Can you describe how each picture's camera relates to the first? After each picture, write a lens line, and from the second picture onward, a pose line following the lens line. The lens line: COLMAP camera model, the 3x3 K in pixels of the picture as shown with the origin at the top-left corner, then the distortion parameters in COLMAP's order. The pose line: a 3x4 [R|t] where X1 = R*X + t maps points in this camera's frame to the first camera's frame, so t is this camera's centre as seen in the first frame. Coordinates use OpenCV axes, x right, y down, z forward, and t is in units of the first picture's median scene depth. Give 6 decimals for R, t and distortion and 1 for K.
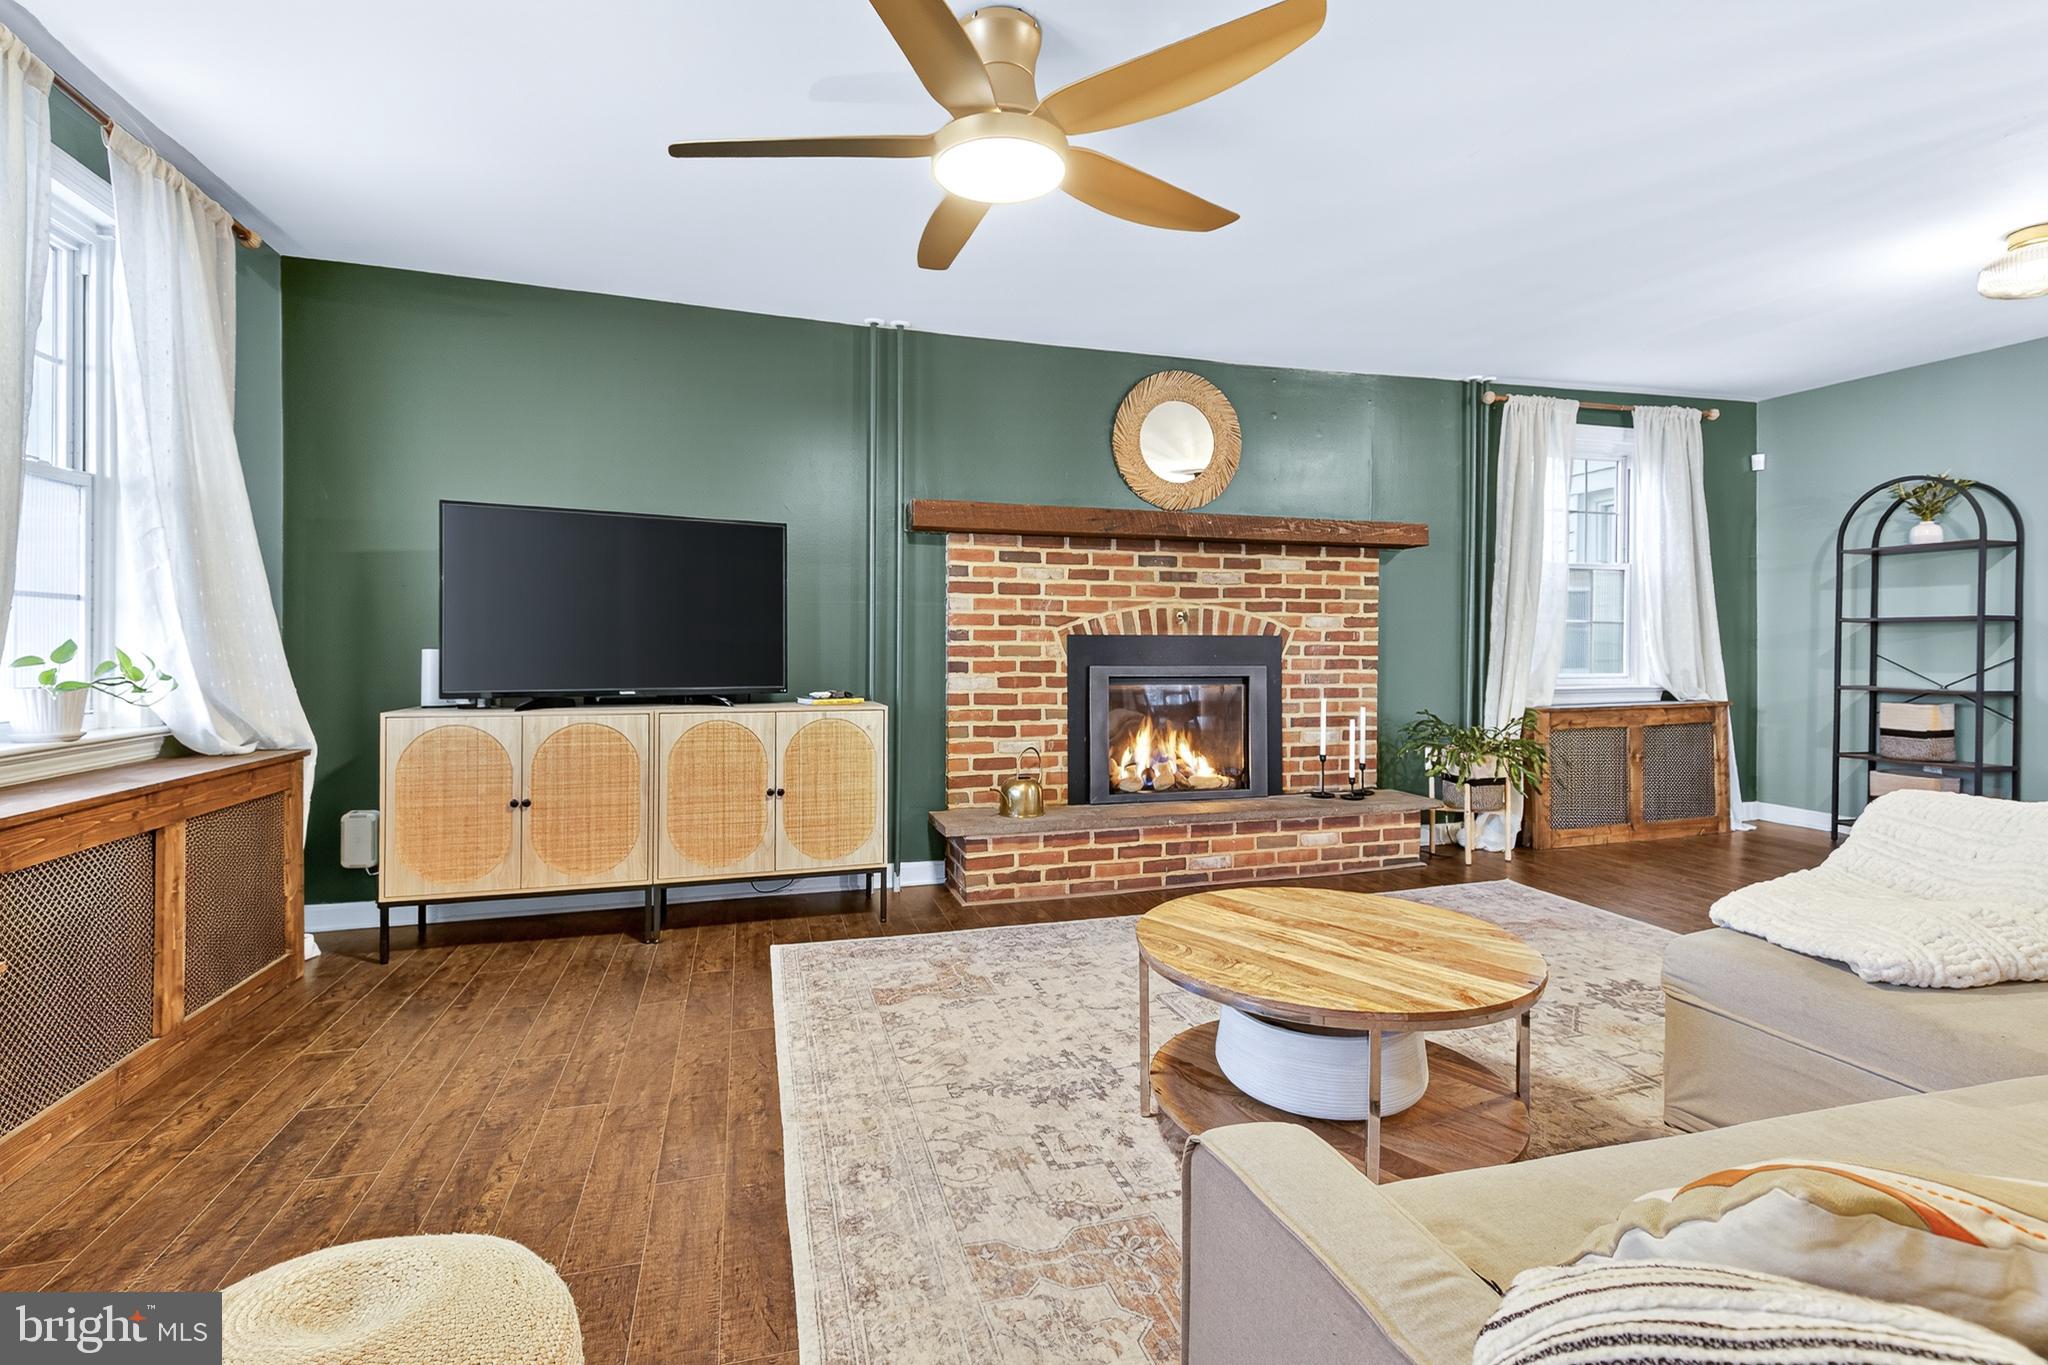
lens RADIAL K [[933.6, 0, 1019.7], [0, 933.6, 653.2], [0, 0, 1]] dist [0.014947, -0.006182]
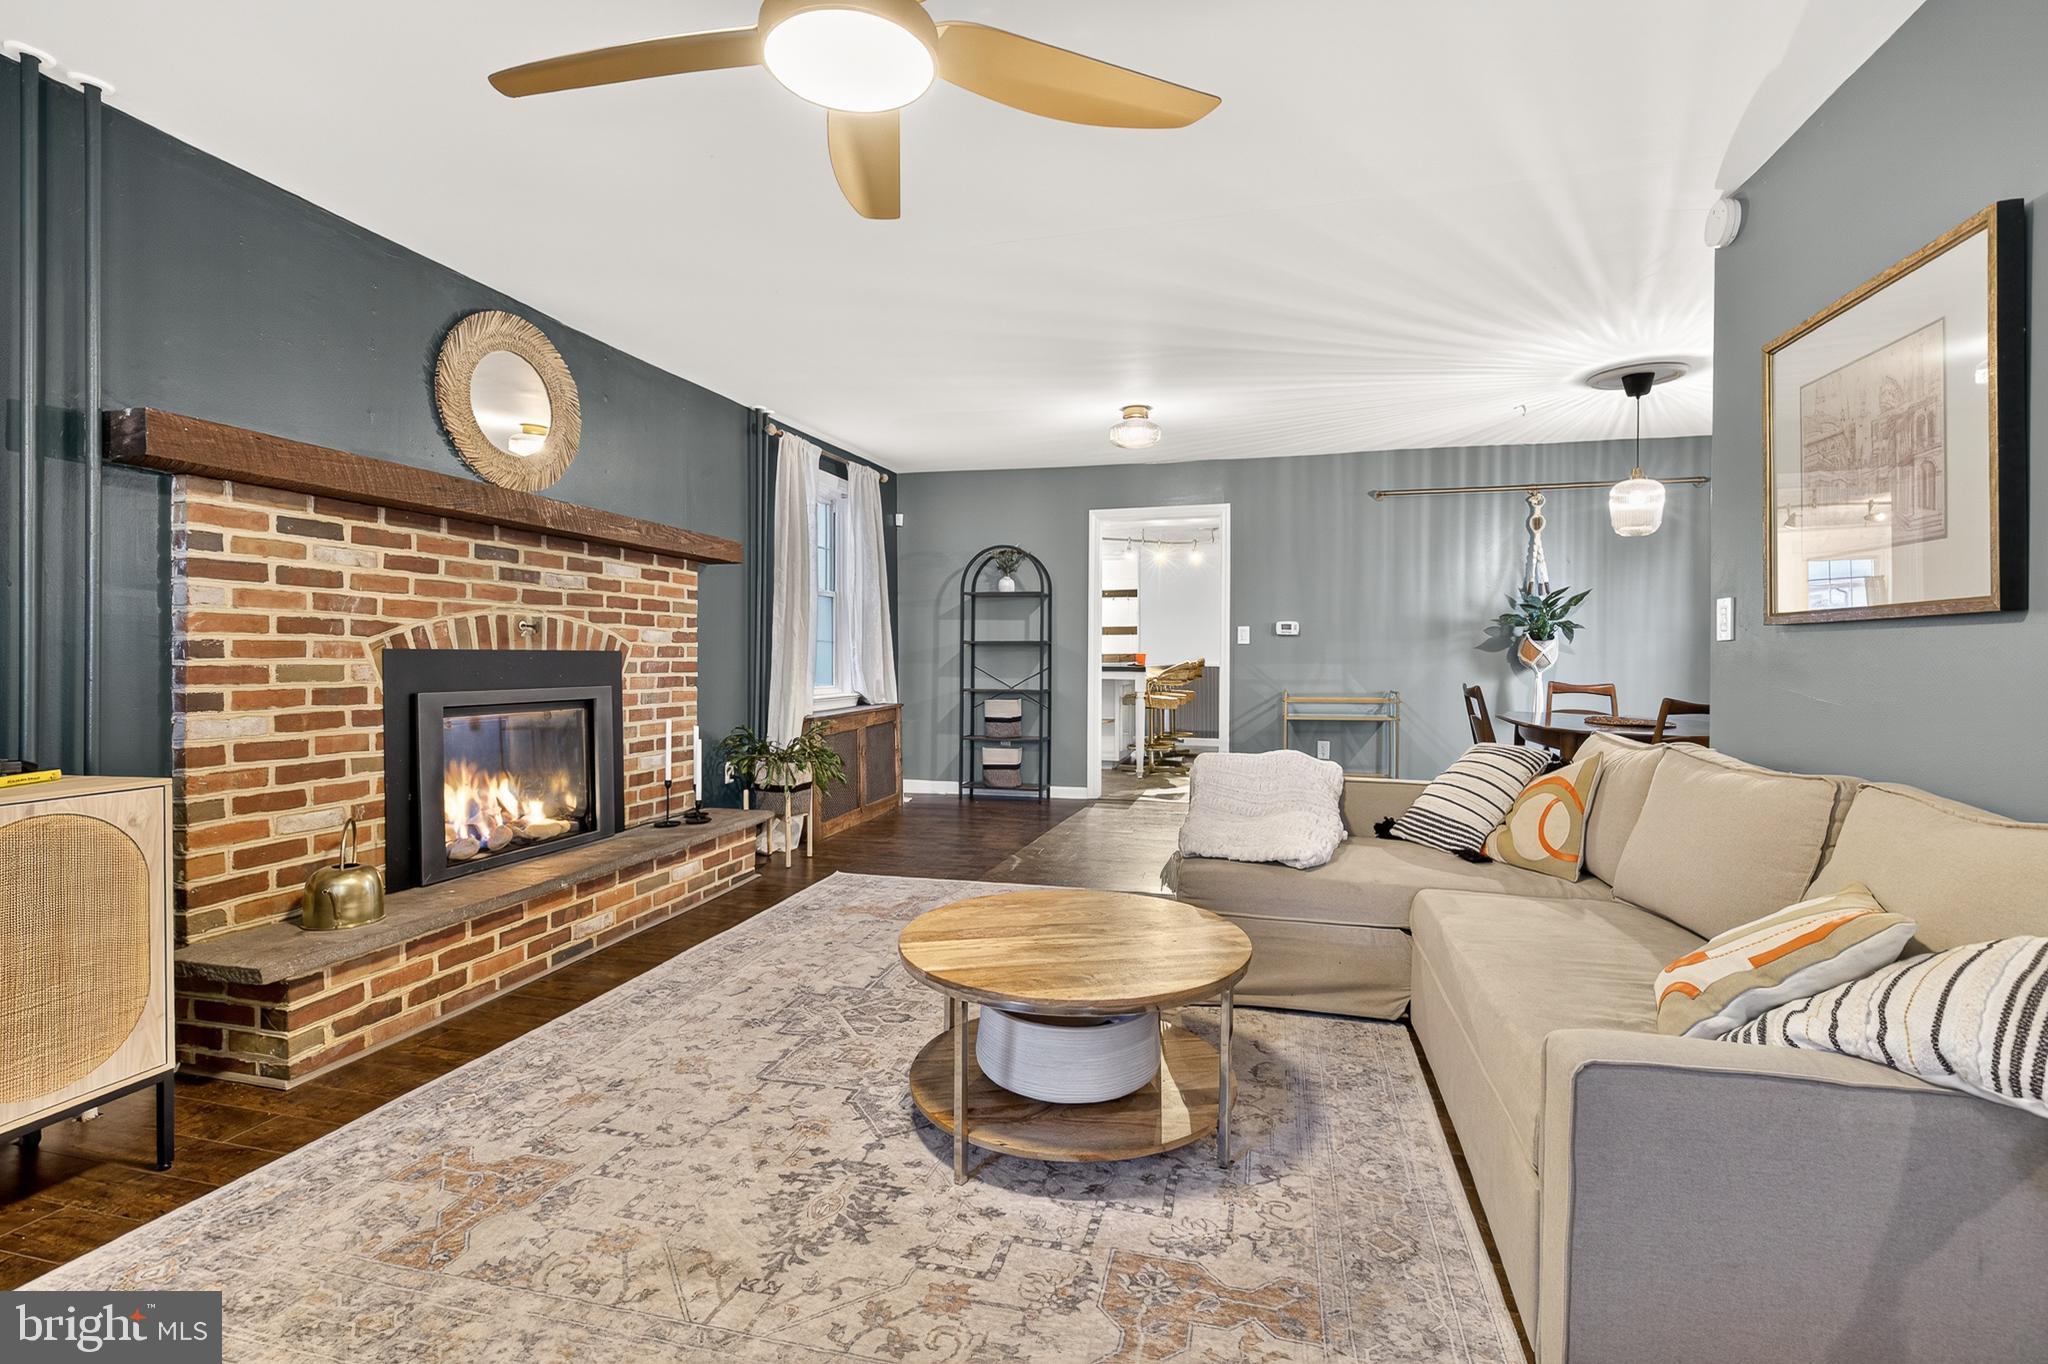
lens RADIAL K [[933.6, 0, 1023.4], [0, 933.6, 662.8], [0, 0, 1]] dist [0.014947, -0.006182]
pose [[0.510051, -0.005415, 0.860127, -0.306285], [0.006012, 0.999978, 0.002730, -0.008302], [-0.860123, 0.003779, 0.510072, 0.236416]]
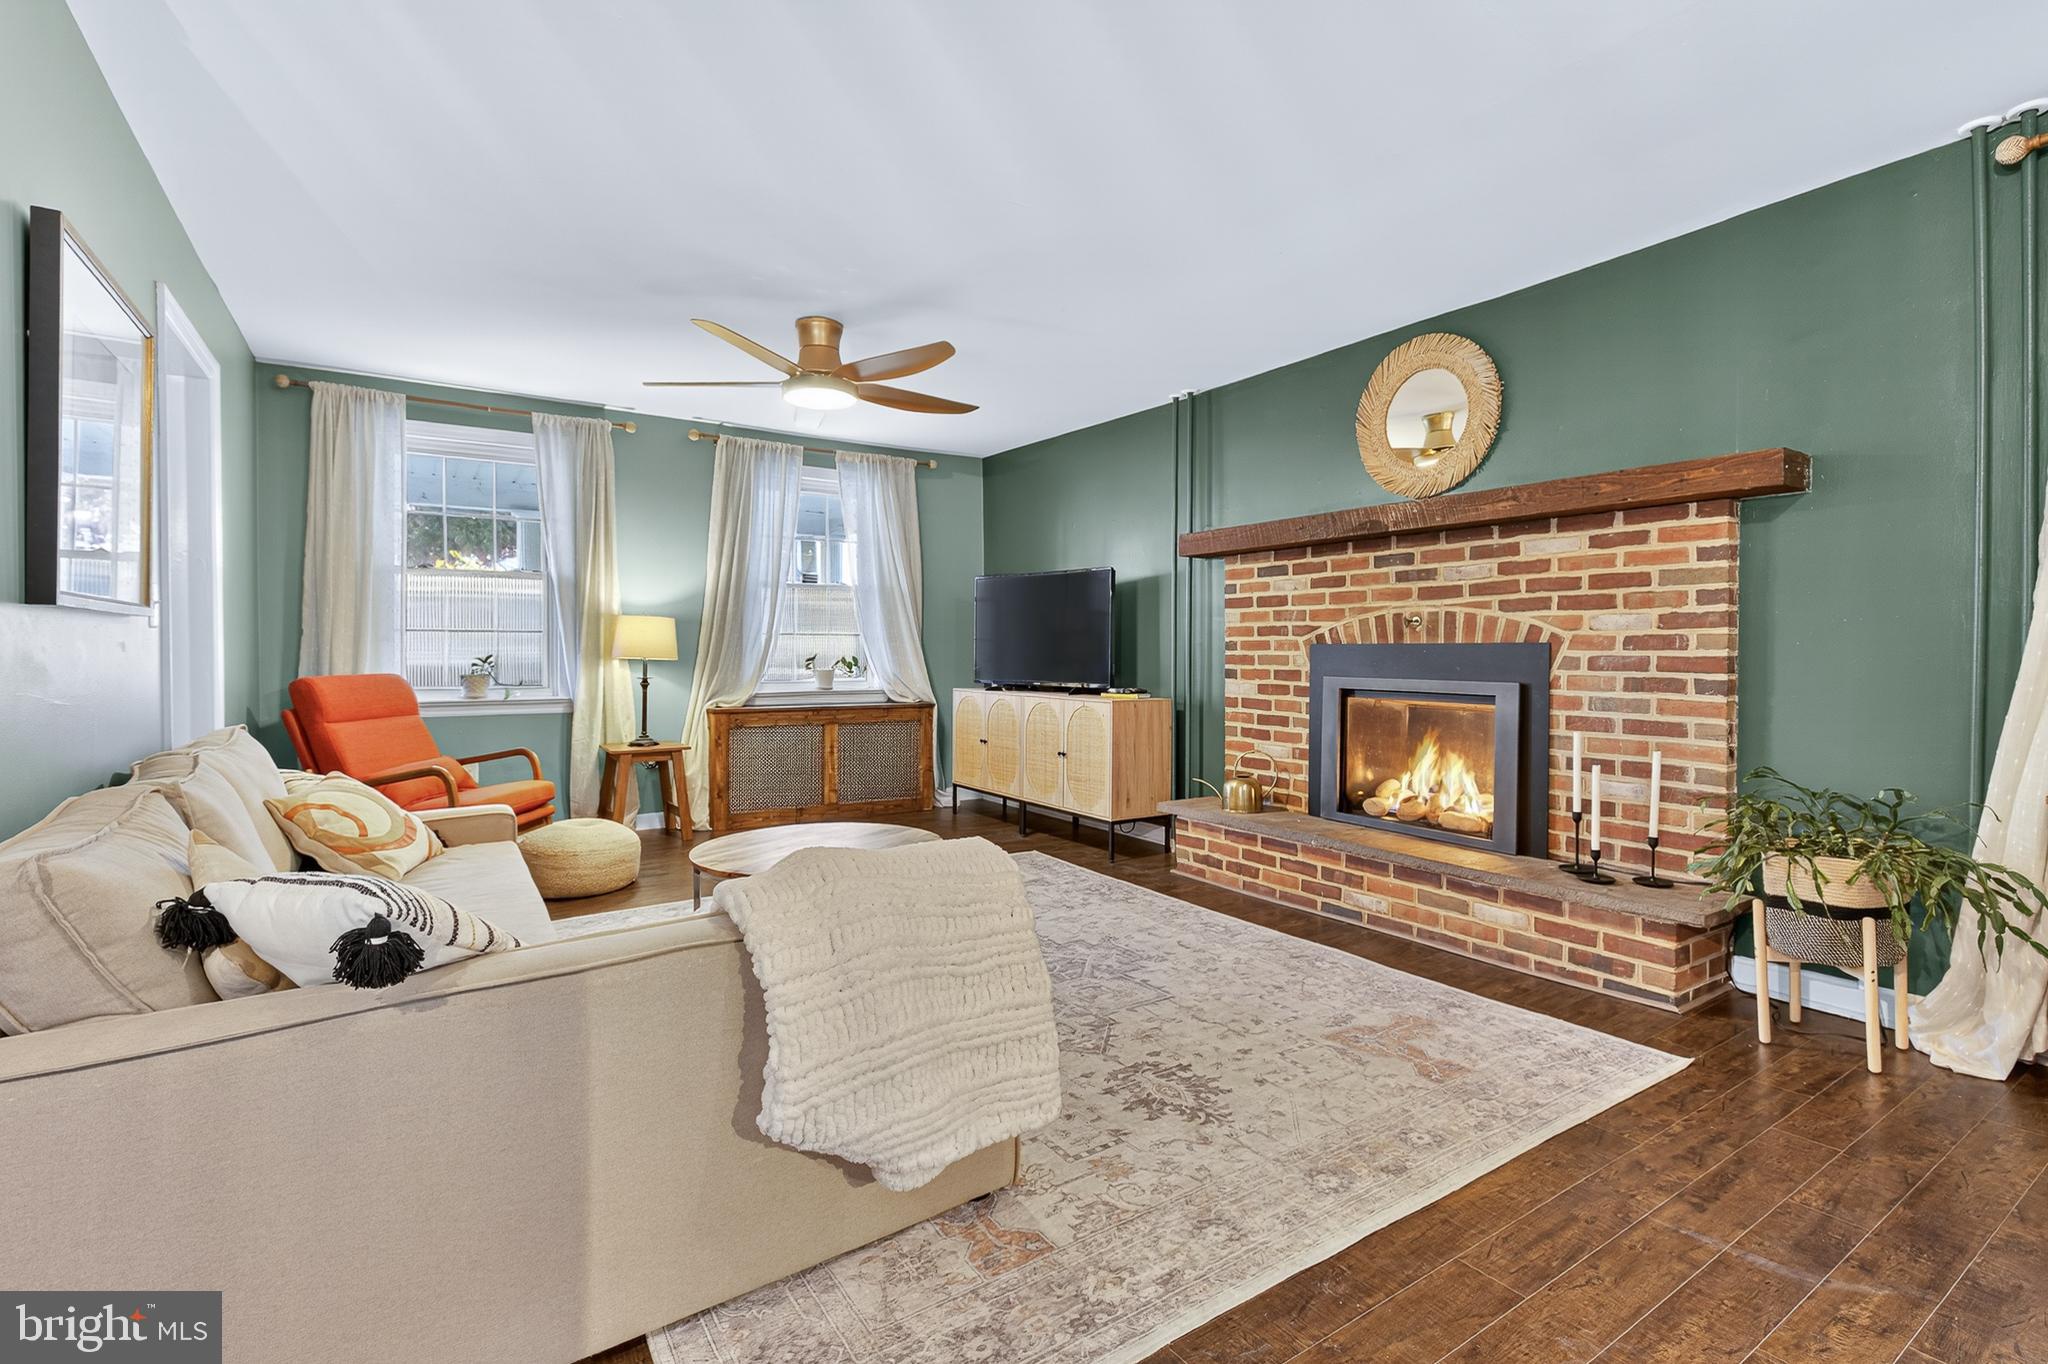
lens RADIAL K [[933.6, 0, 1032.2], [0, 933.6, 652.4], [0, 0, 1]] dist [0.014947, -0.006182]
pose [[0.296730, 0.002361, -0.954959, 0.920019], [-0.004357, 0.999990, 0.001118, -0.010861], [0.954952, 0.003829, 0.296737, 0.419131]]
